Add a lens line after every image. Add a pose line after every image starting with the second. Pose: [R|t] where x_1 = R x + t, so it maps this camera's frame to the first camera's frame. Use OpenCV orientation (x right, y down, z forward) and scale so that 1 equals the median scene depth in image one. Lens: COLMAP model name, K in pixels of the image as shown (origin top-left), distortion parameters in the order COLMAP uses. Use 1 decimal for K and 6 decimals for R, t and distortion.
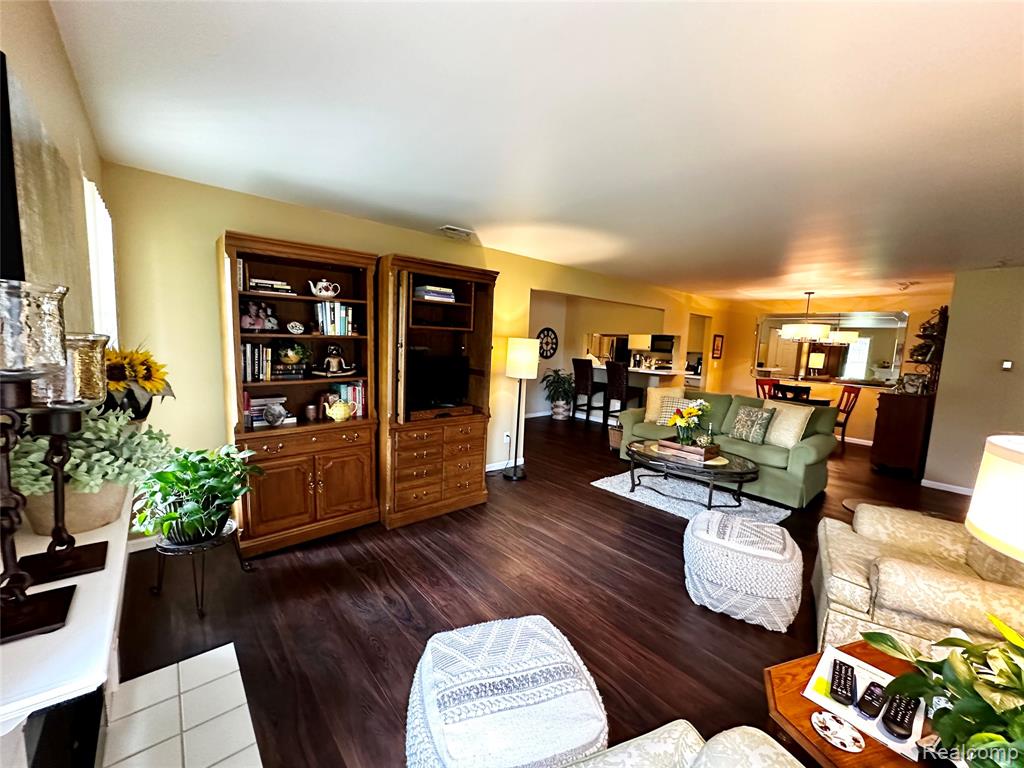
lens RADIAL K [[408.4, 0, 510.5], [0, 408.4, 386.2], [0, 0, 1]] dist [-0.002033, 0.000130]
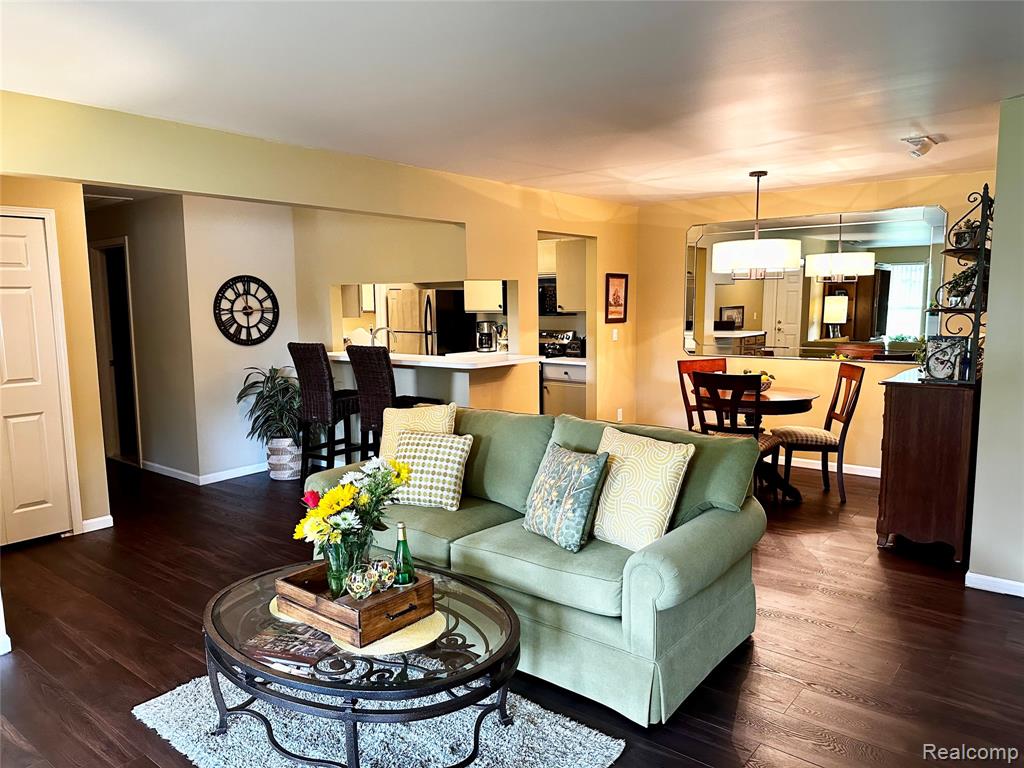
lens RADIAL K [[715.3, 0, 512.6], [0, 715.3, 391.6], [0, 0, 1]] dist [0.032539, -0.021150]
pose [[0.983223, -0.077297, 0.165219, 0.239803], [0.073995, 0.996918, 0.026053, -0.016422], [-0.166724, -0.013390, 0.985913, 0.179243]]
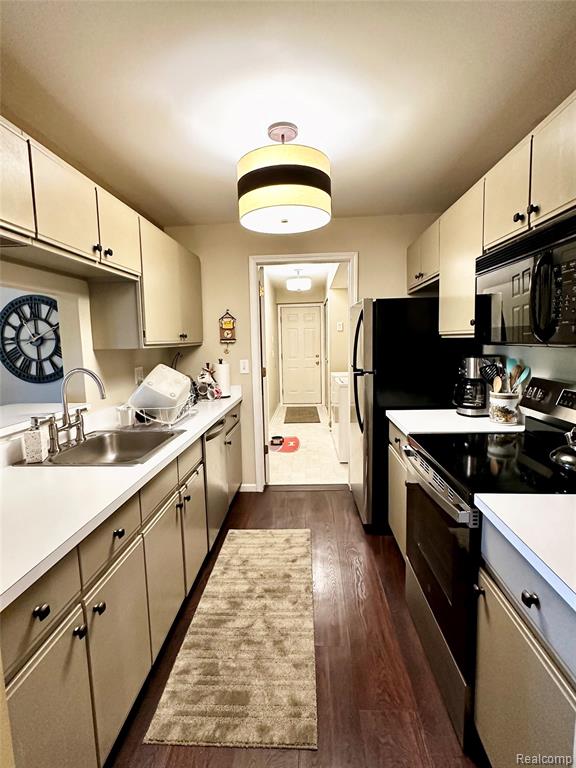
lens RADIAL K [[388.6, 0, 286.8], [0, 388.6, 382.5], [0, 0, 1]] dist [-0.000286, 0.001939]
pose [[0.722861, 0.016413, -0.690798, 0.482718], [-0.014522, 0.999858, 0.008560, -0.074698], [0.690840, 0.003845, 0.722997, 0.912968]]
